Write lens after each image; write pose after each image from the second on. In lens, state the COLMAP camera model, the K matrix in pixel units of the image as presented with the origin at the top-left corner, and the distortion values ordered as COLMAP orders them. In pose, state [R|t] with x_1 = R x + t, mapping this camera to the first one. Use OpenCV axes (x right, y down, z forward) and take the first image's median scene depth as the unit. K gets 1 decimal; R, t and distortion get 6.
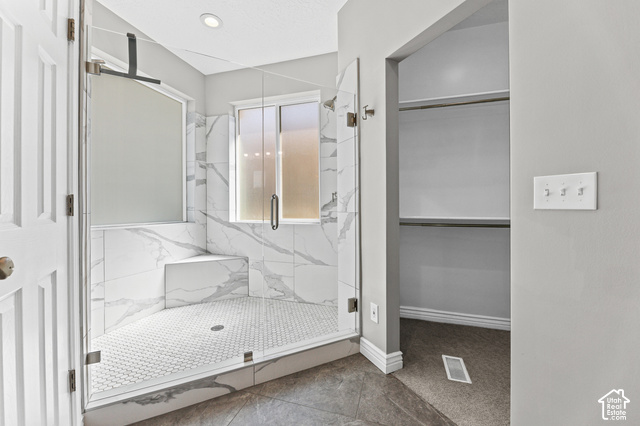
lens RADIAL K [[270.7, 0, 316.9], [0, 270.7, 208.0], [0, 0, 1]] dist [-0.004466, -0.000396]
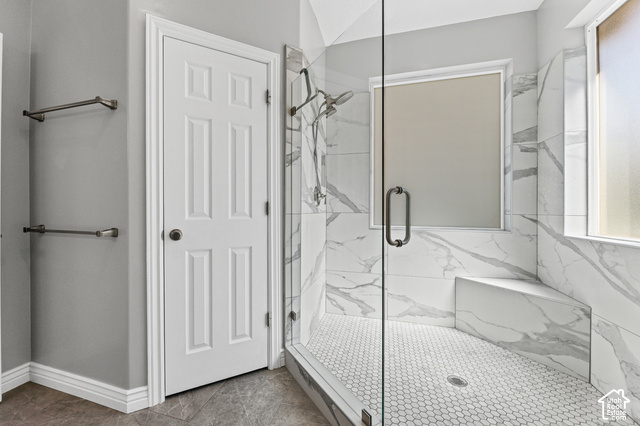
lens RADIAL K [[270.7, 0, 316.9], [0, 270.7, 213.5], [0, 0, 1]] dist [-0.004466, -0.000396]
pose [[0.006639, 0.008436, -0.999942, 0.254390], [-0.008057, 0.999932, 0.008382, 0.003902], [0.999946, 0.008001, 0.006706, 0.484106]]
